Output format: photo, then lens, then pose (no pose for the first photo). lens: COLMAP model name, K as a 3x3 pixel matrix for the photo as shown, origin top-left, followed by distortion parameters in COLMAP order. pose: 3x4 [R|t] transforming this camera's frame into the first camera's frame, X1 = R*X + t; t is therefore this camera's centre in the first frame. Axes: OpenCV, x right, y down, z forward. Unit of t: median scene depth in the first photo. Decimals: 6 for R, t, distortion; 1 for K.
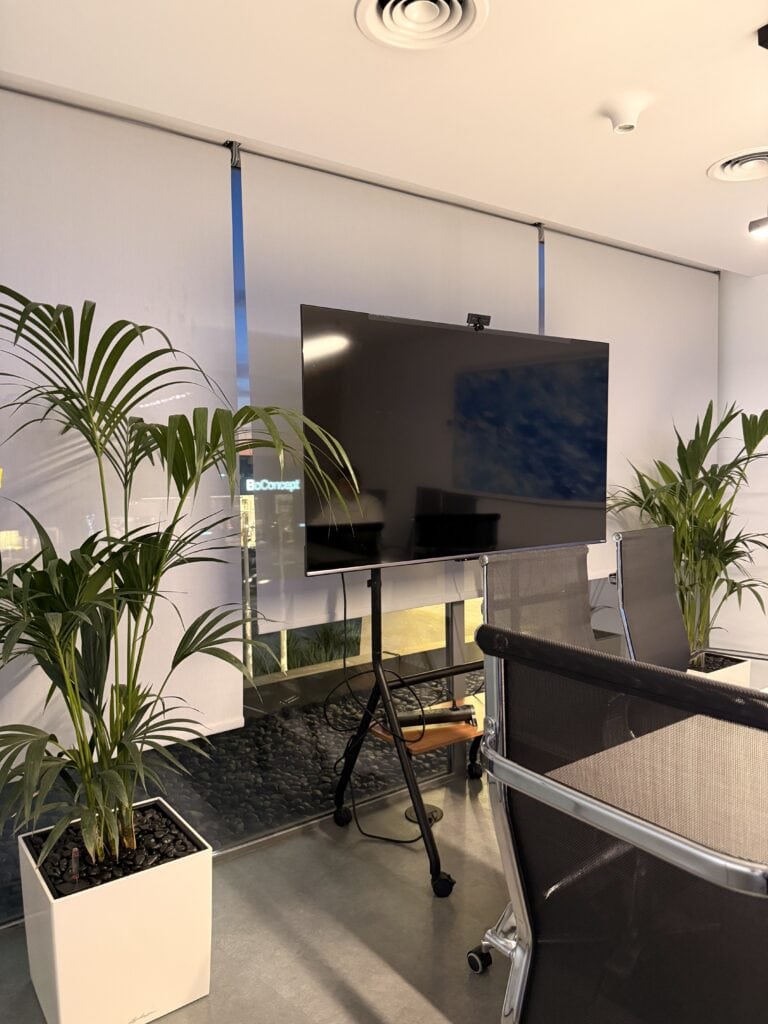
lens RADIAL K [[715.8, 0, 378.4], [0, 715.8, 515.2], [0, 0, 1]] dist [0.069334, -0.092430]
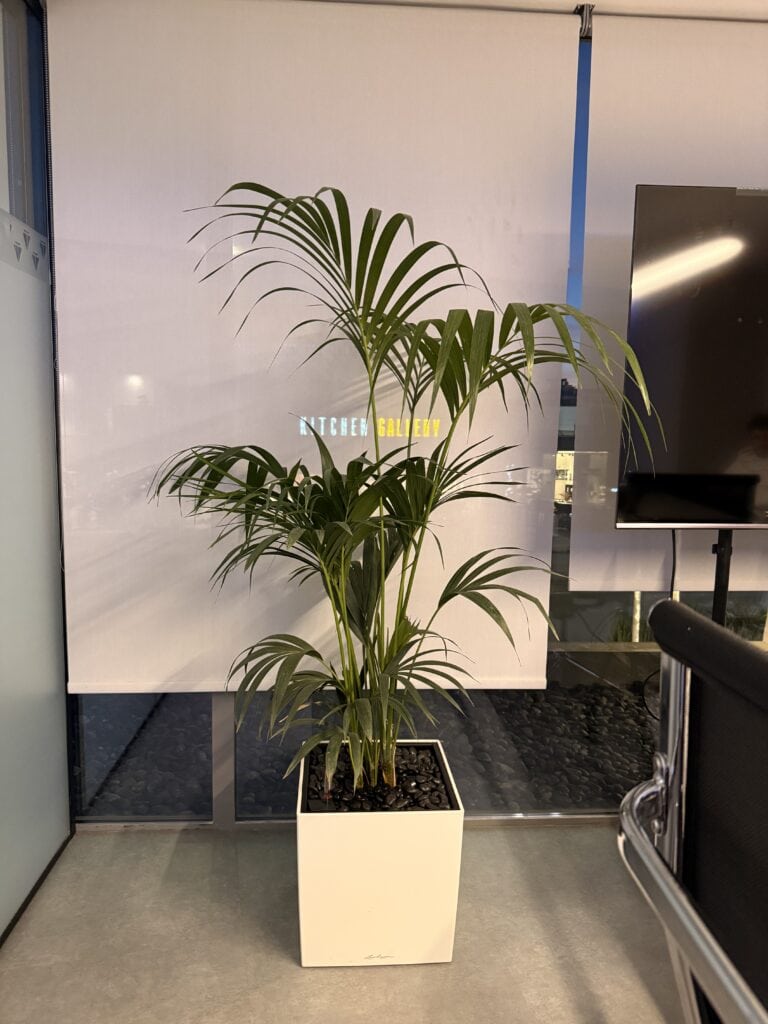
lens RADIAL K [[715.8, 0, 378.4], [0, 715.8, 515.2], [0, 0, 1]] dist [0.069334, -0.092430]
pose [[0.848208, 0.094428, -0.521179, 0.111433], [-0.062213, 0.994930, 0.079013, 0.025451], [0.525997, -0.034595, 0.849782, 0.180666]]
